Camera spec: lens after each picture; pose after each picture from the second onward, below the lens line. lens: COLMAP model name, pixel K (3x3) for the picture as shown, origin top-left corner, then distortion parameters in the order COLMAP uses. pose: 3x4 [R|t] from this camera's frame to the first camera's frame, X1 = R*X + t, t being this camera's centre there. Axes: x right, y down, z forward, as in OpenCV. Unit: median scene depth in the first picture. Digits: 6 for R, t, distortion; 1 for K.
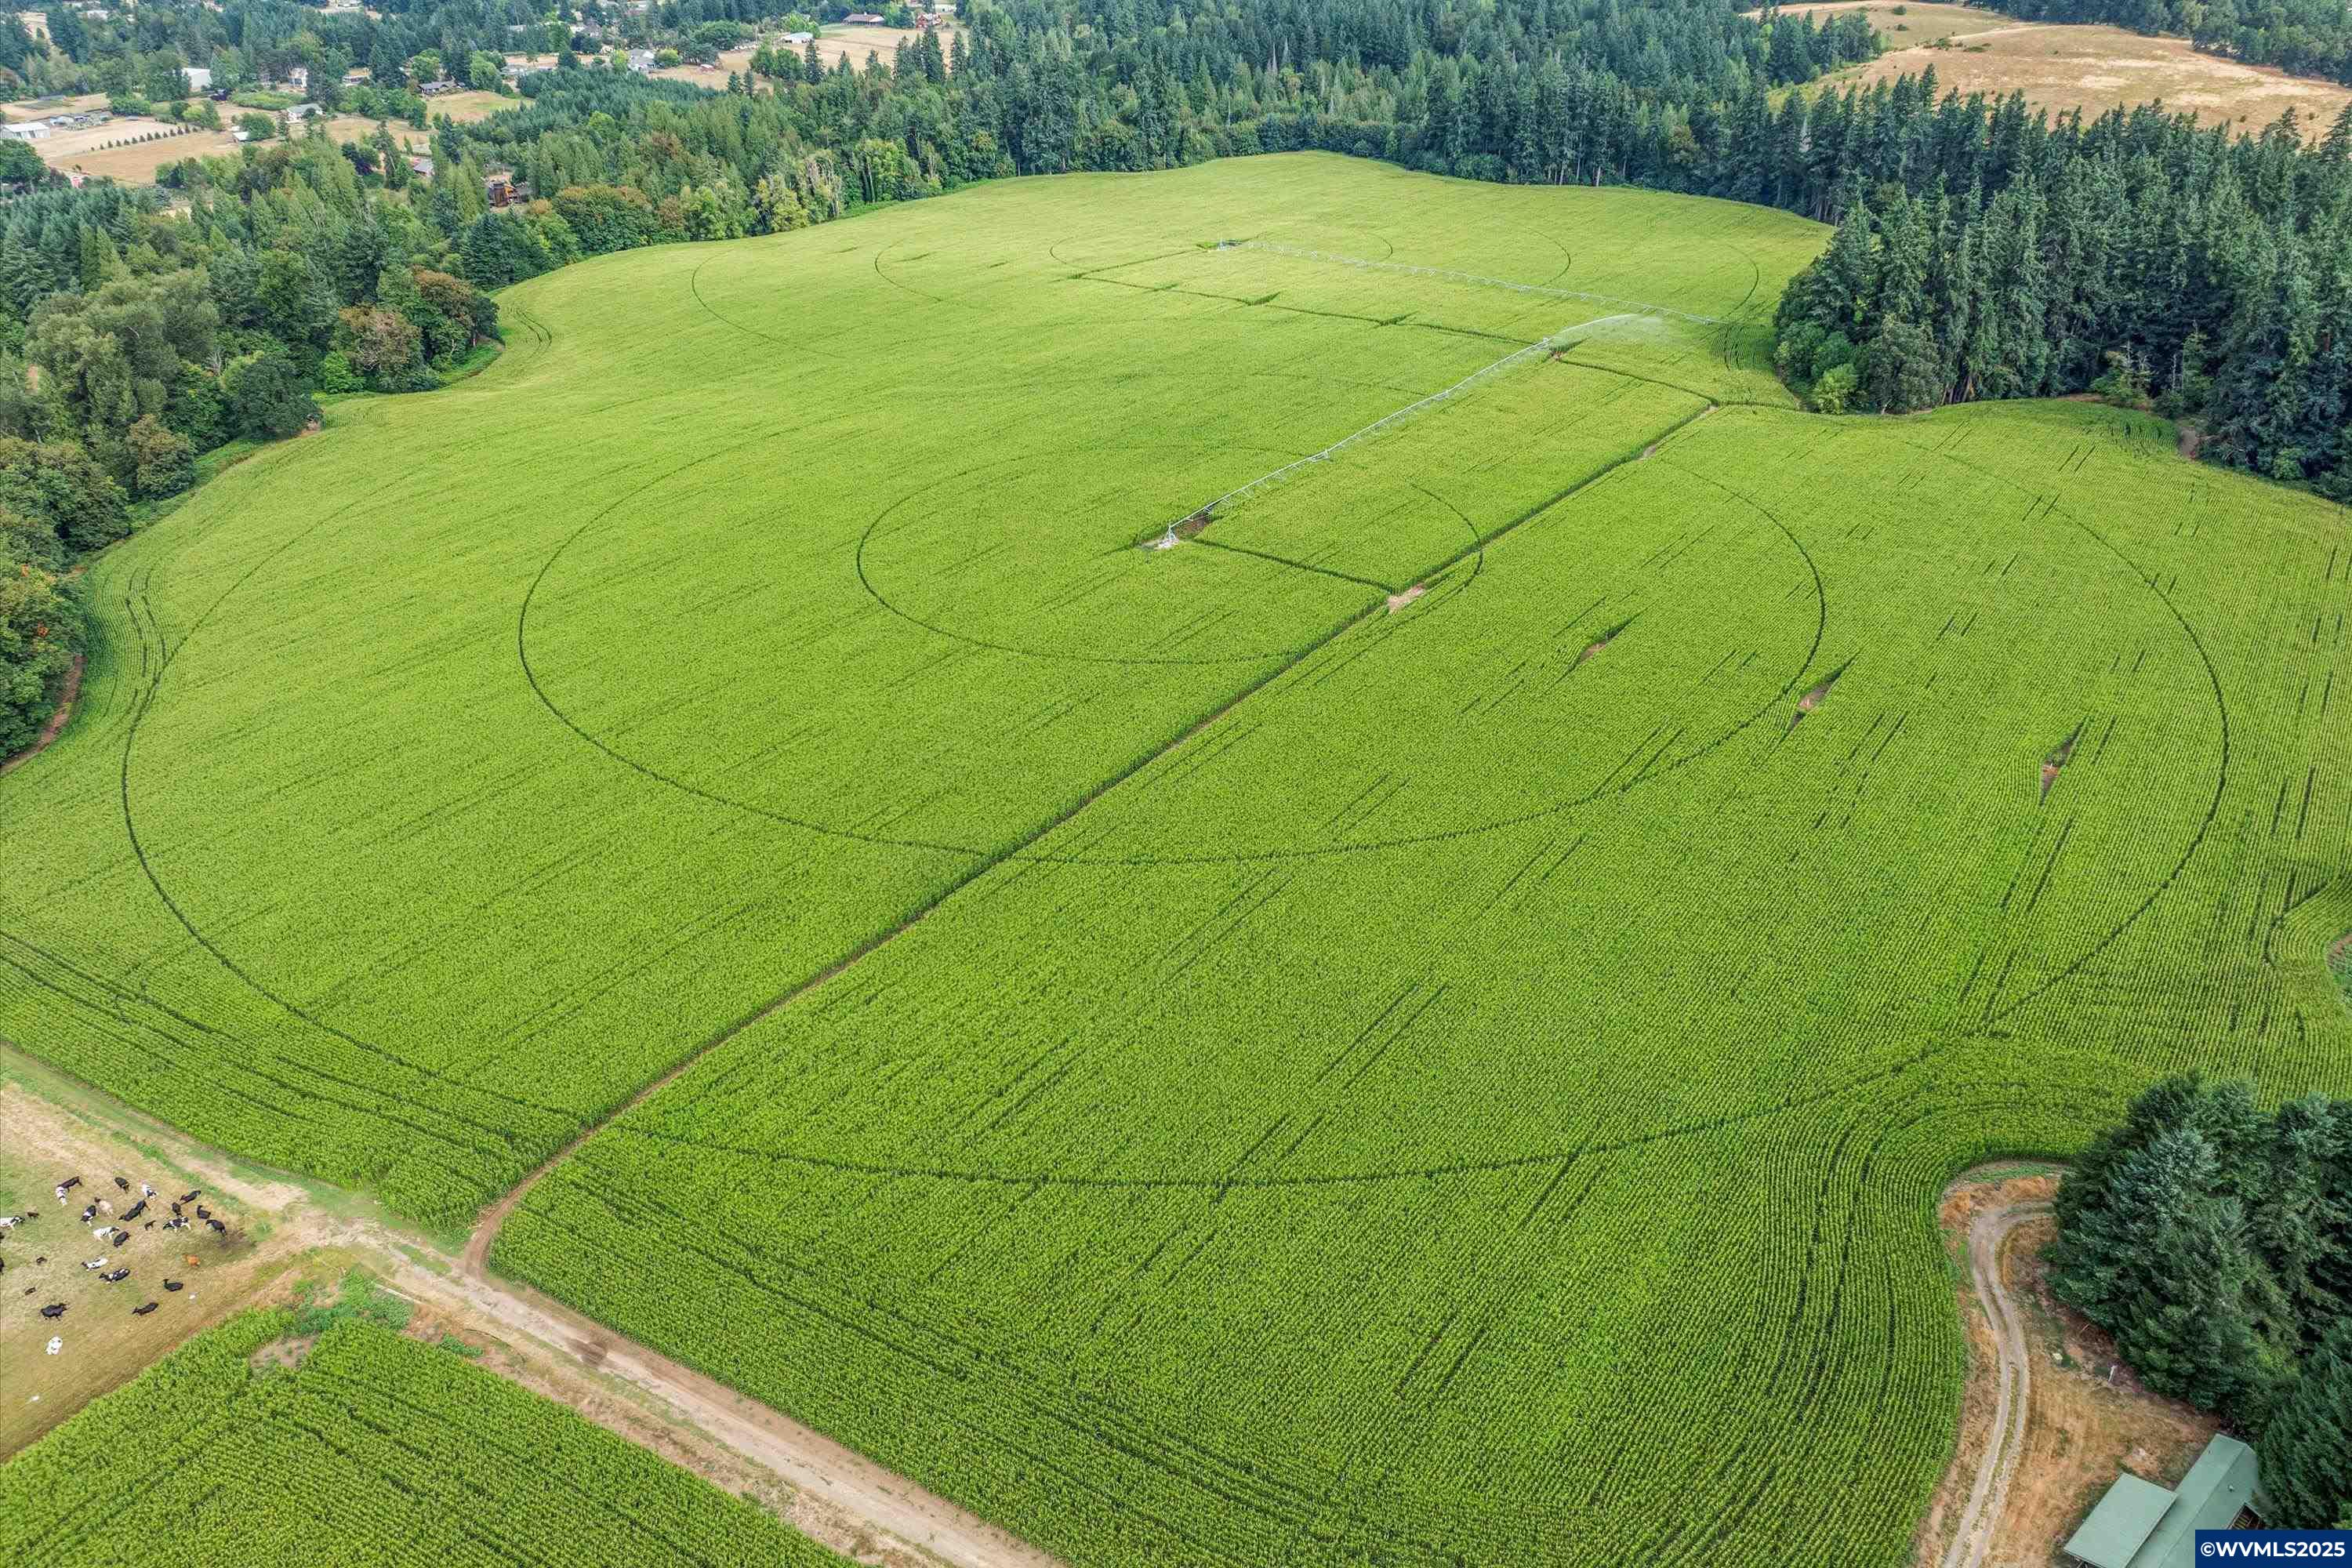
lens RADIAL K [[1695.0, 0, 1185.0], [0, 1695.0, 764.8], [0, 0, 1]] dist [-0.044097, 0.010492]
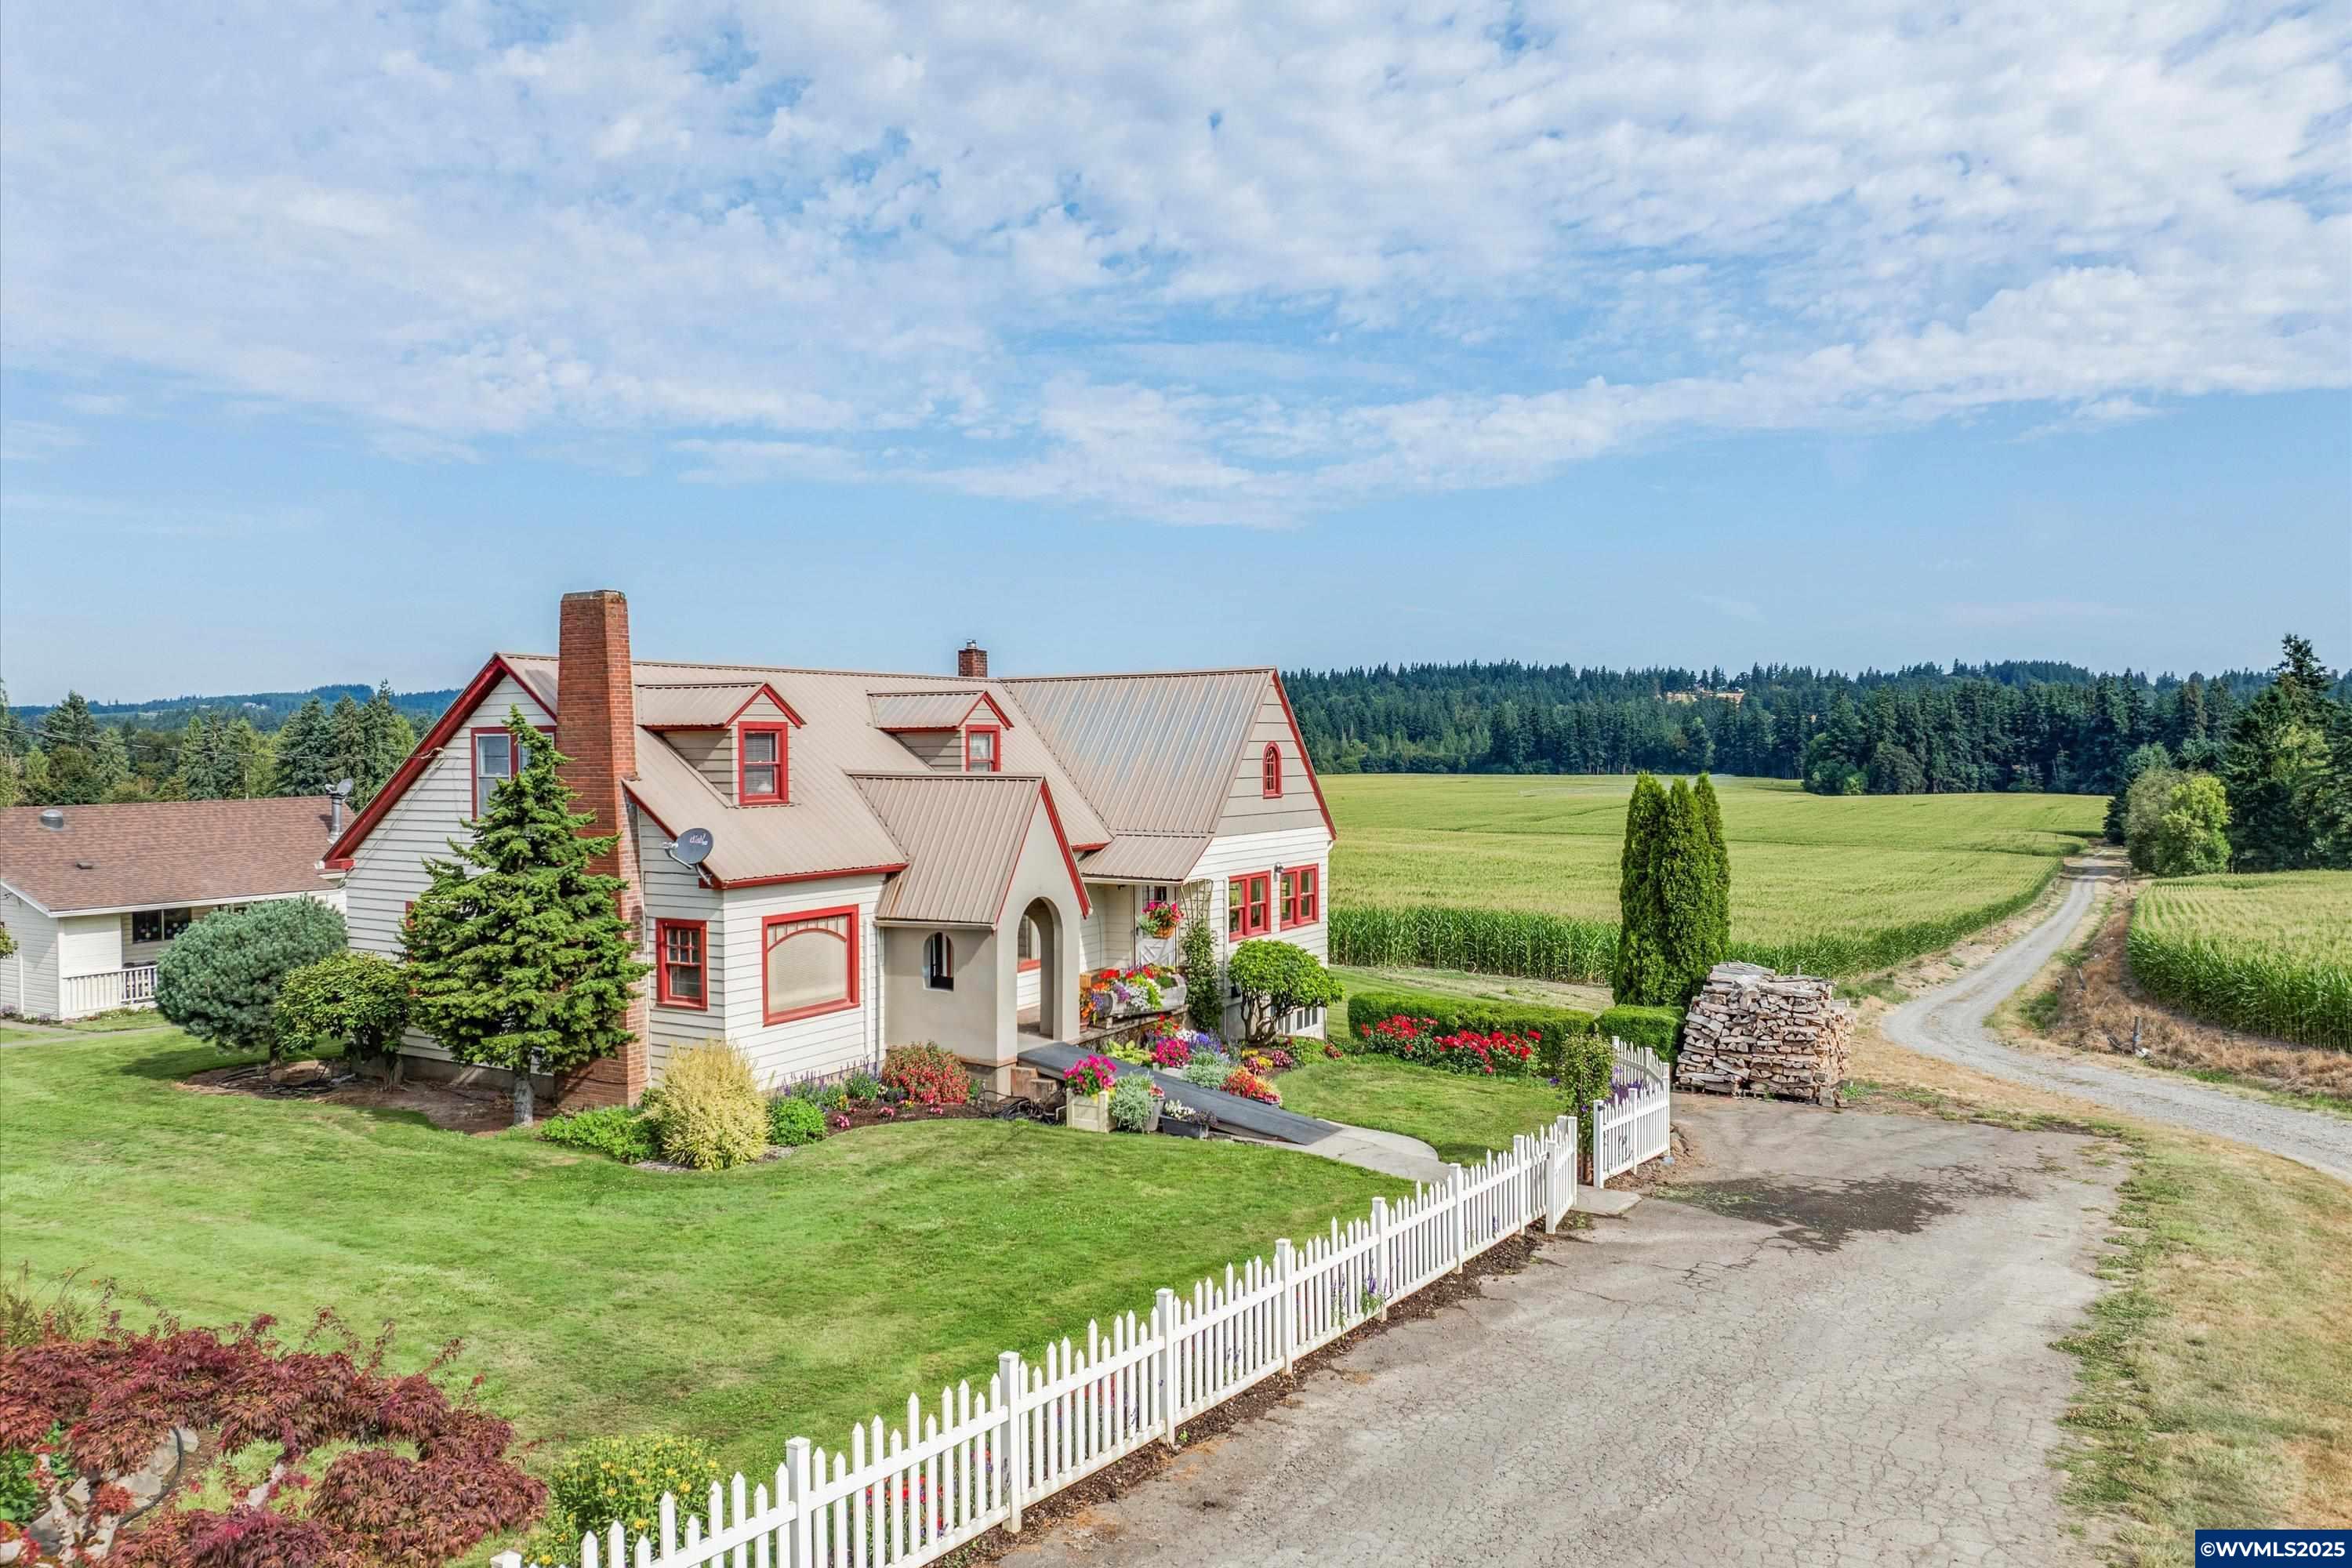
lens RADIAL K [[1695.0, 0, 1185.0], [0, 1695.0, 764.8], [0, 0, 1]] dist [-0.044097, 0.010492]
pose [[0.998097, 0.003106, 0.061592, -0.218493], [0.024918, 0.893271, -0.448828, 0.285106], [-0.056412, 0.449509, 0.891493, -0.256854]]
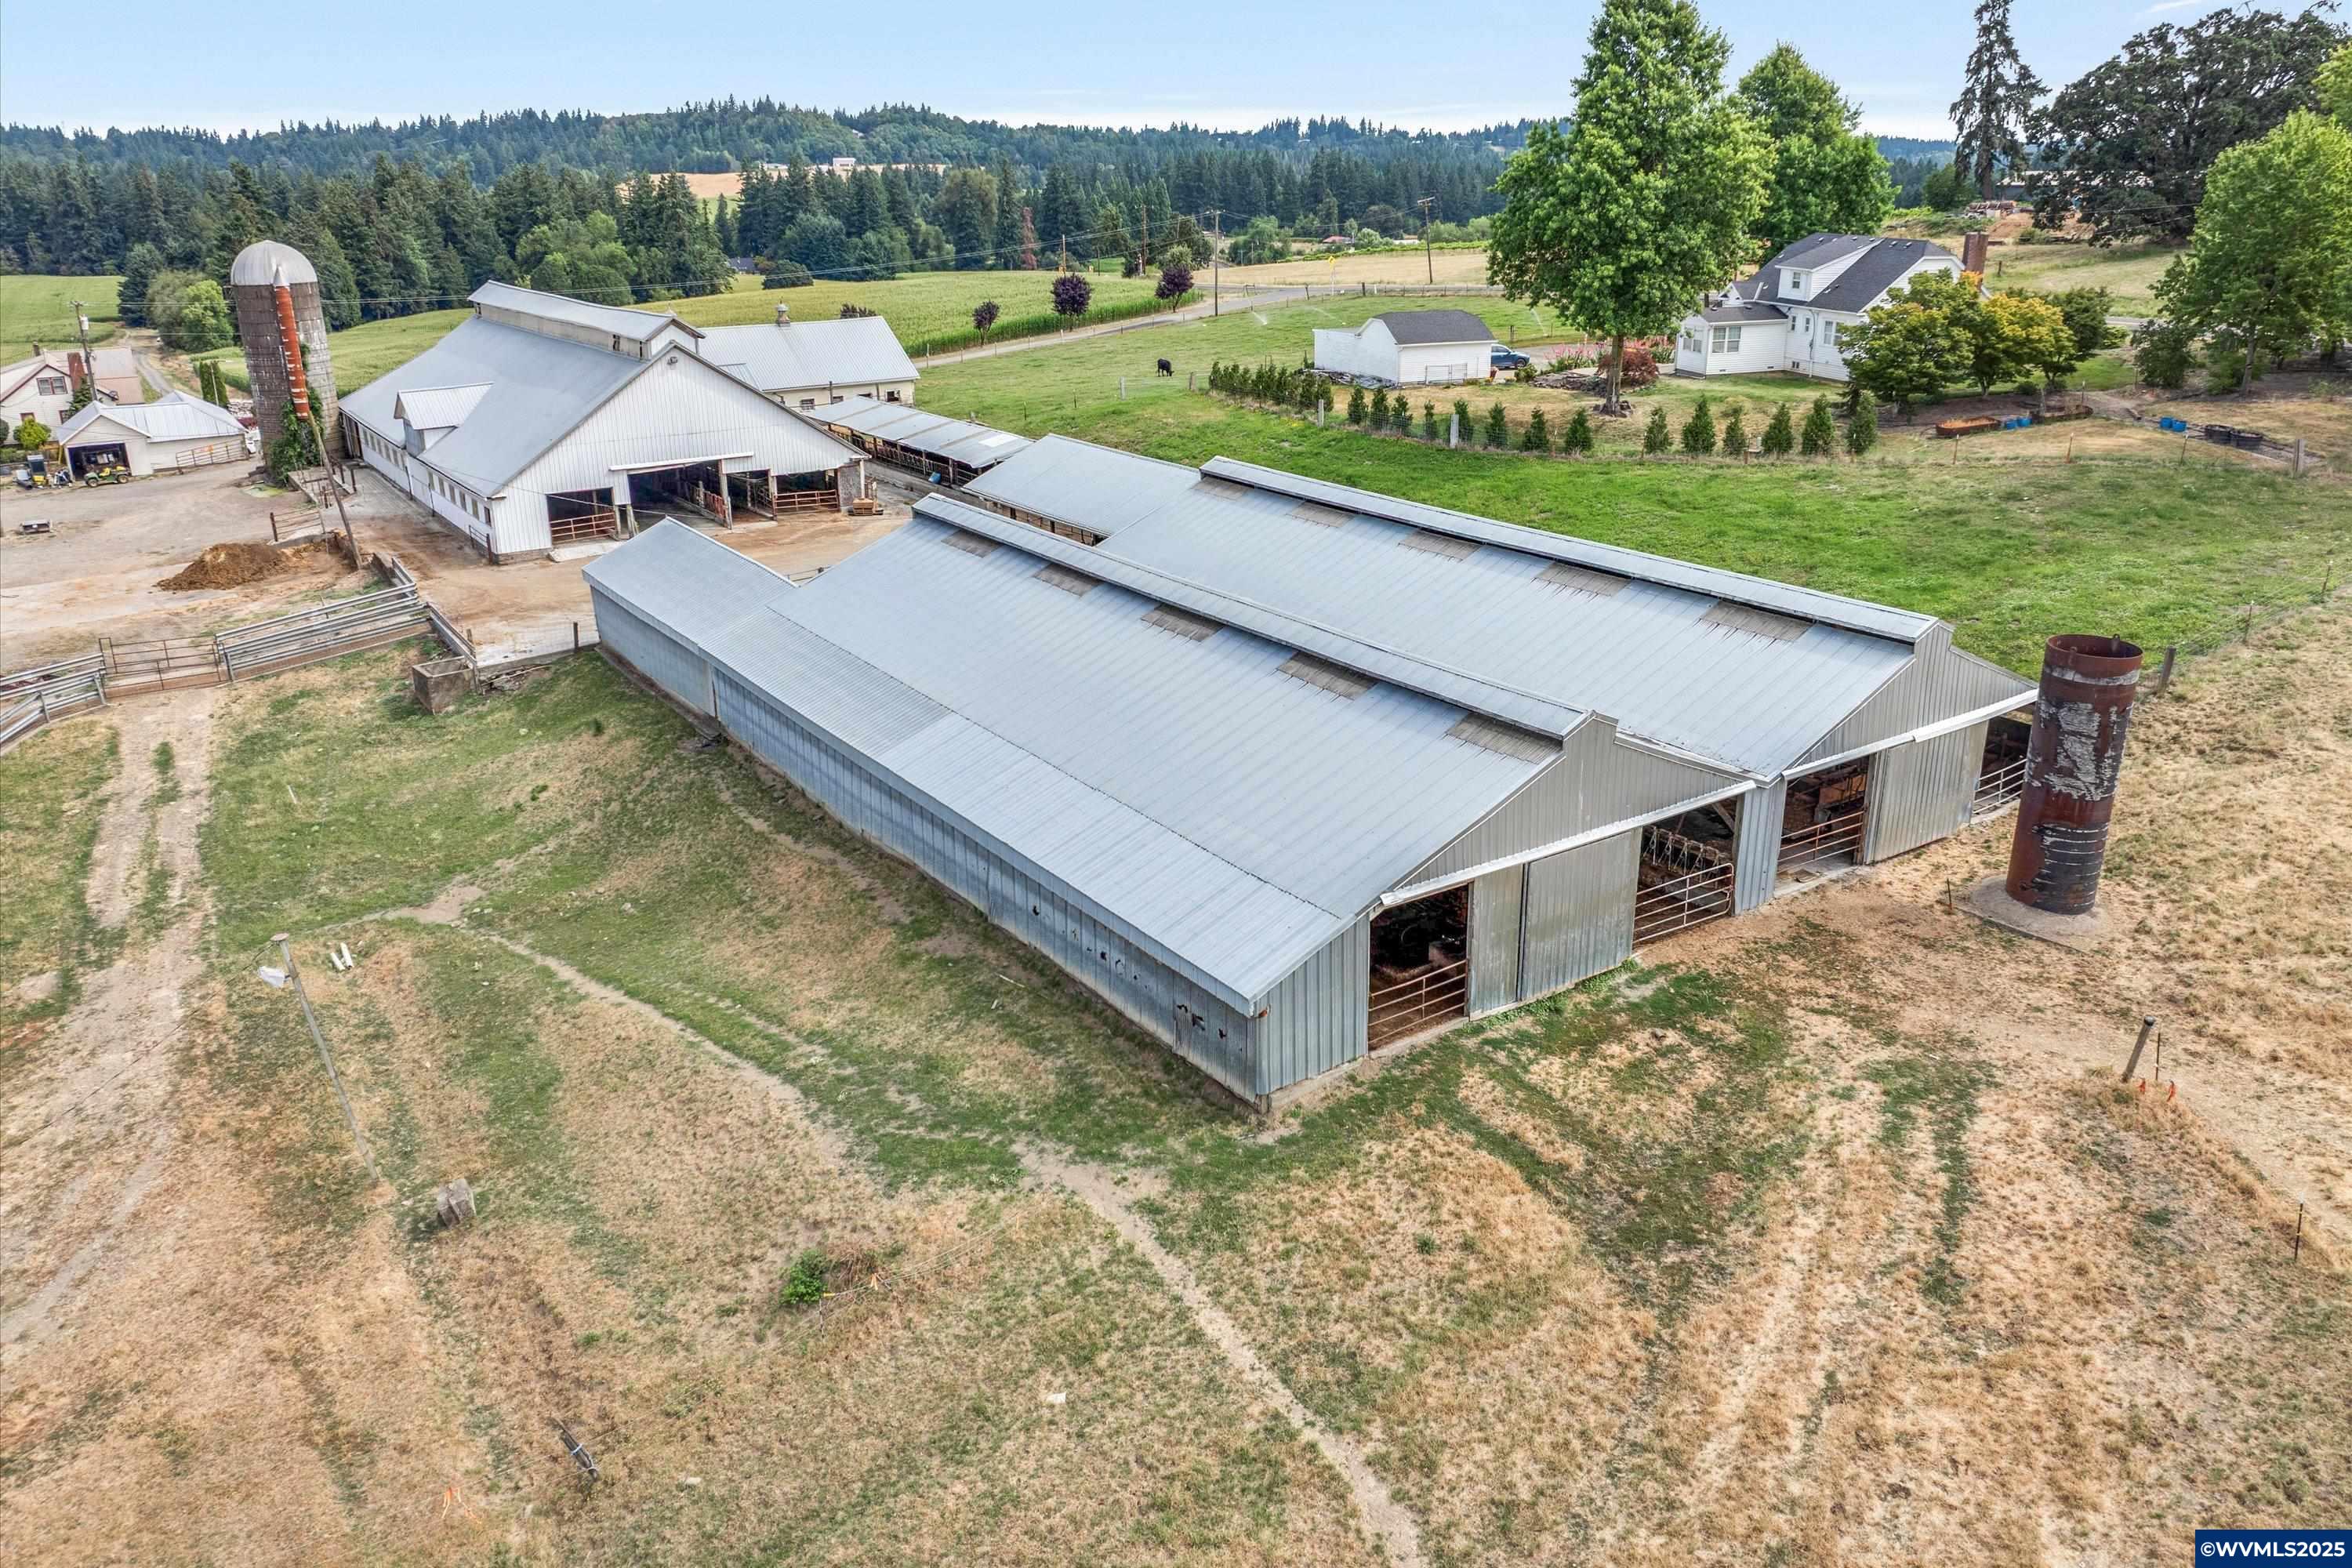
lens RADIAL K [[1665.4, 0, 1176.0], [0, 1665.4, 784.0], [0, 0, 1]] dist [-0.041807, 0.007058]
pose [[0.404914, -0.307980, 0.860926, -0.356854], [0.419974, 0.899014, 0.124081, 0.343595], [-0.812199, 0.311325, 0.493366, -0.413129]]
